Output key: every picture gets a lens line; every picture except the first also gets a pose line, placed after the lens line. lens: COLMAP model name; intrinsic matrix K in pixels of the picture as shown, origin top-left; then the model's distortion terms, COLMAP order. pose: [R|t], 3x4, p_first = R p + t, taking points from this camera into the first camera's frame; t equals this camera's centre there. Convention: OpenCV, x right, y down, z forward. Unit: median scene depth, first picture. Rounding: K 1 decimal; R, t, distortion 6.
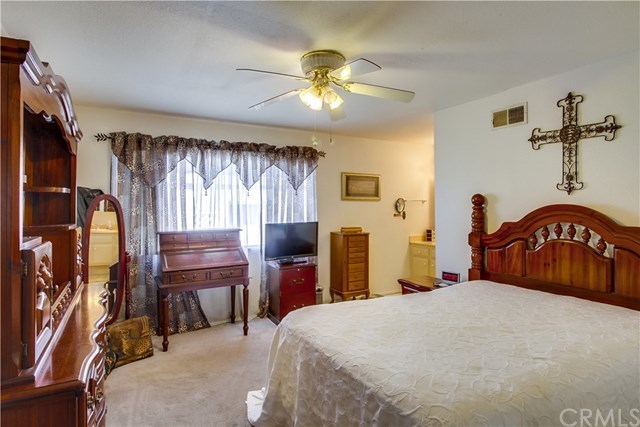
lens RADIAL K [[347.0, 0, 320.0], [0, 347.0, 213.5], [0, 0, 1]] dist [0.004966, -0.014318]
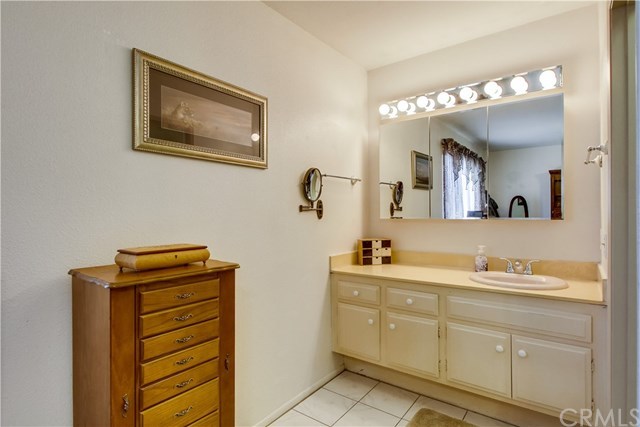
lens RADIAL K [[297.4, 0, 325.7], [0, 297.4, 211.3], [0, 0, 1]] dist [-0.001174, -0.000450]
pose [[0.910123, 0.002287, 0.414332, 0.097128], [0.009419, 0.999612, -0.026206, 0.017701], [-0.414231, 0.027753, 0.909749, 0.673119]]
